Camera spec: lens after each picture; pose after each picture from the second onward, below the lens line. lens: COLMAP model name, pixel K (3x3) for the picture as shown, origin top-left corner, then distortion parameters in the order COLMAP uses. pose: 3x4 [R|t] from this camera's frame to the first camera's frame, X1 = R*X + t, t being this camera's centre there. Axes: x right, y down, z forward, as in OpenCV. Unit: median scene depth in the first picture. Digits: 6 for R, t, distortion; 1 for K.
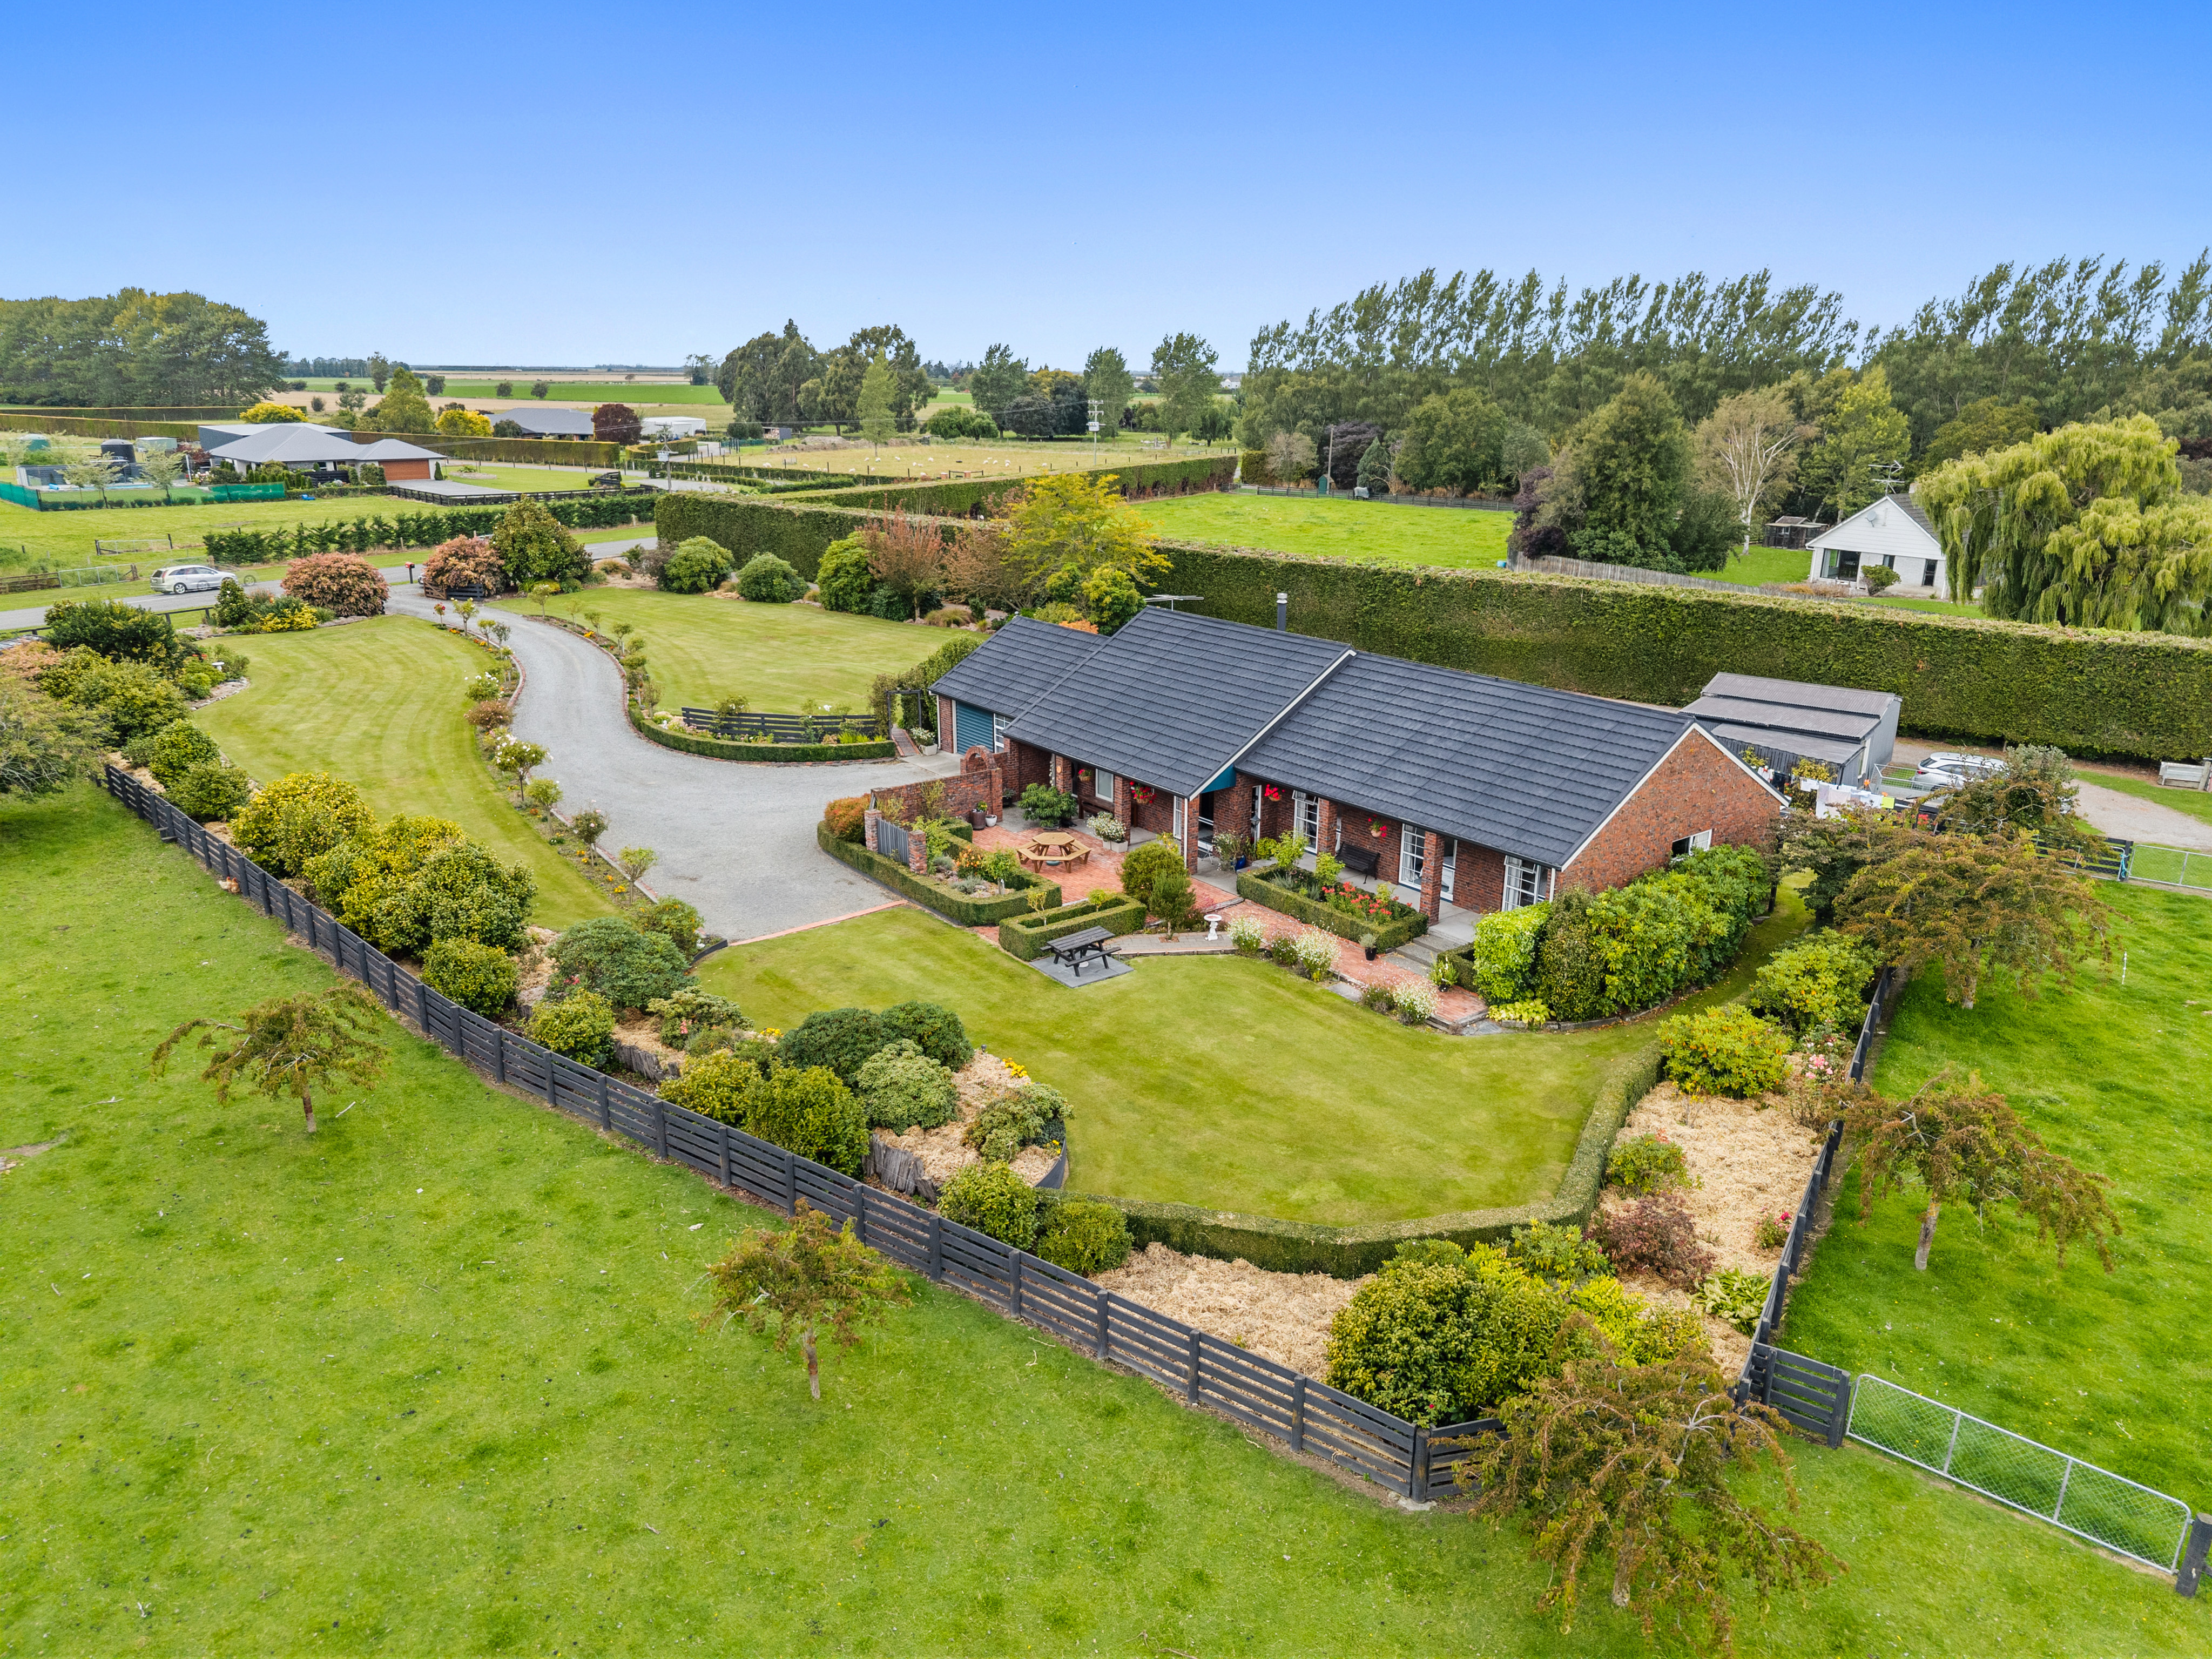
lens RADIAL K [[1516.0, 0, 1096.4], [0, 1516.0, 835.1], [0, 0, 1]] dist [0.012925, -0.009252]
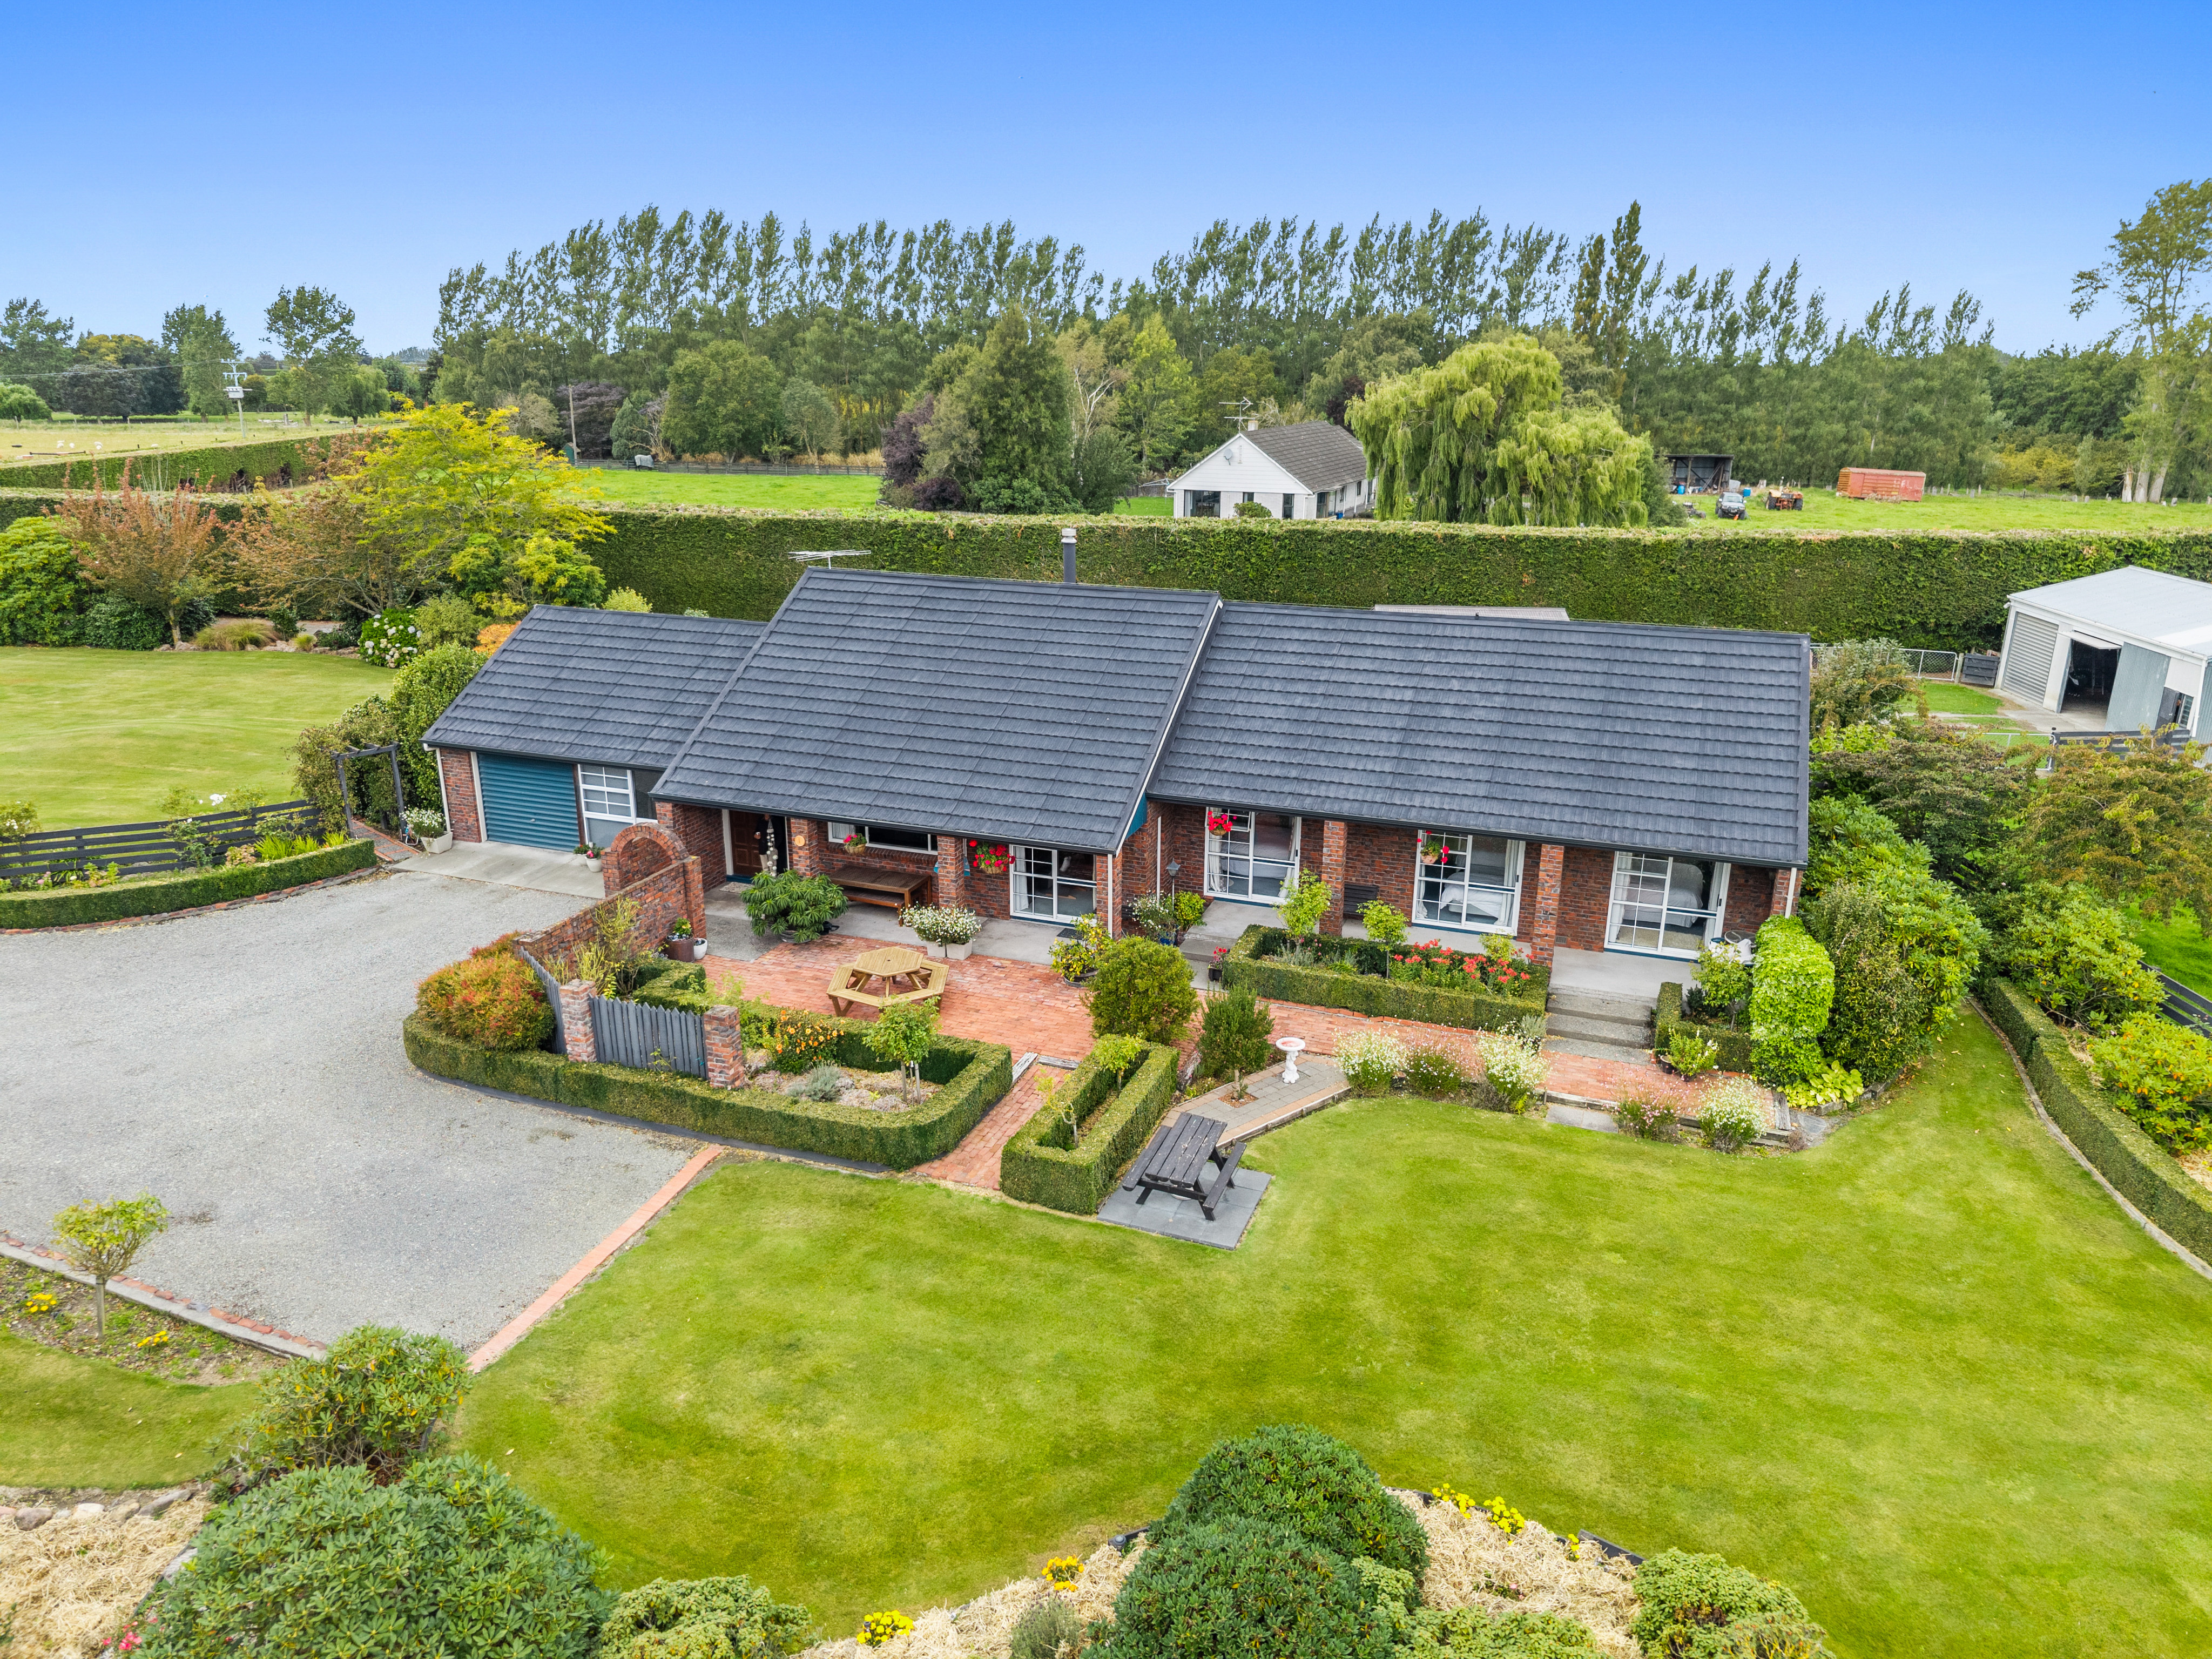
lens RADIAL K [[1516.0, 0, 1100.4], [0, 1516.0, 822.8], [0, 0, 1]] dist [0.012925, -0.009252]
pose [[0.842751, -0.158297, 0.514503, -0.086744], [0.159525, 0.986294, 0.042152, -0.021329], [-0.514123, 0.046553, 0.856452, 0.162244]]
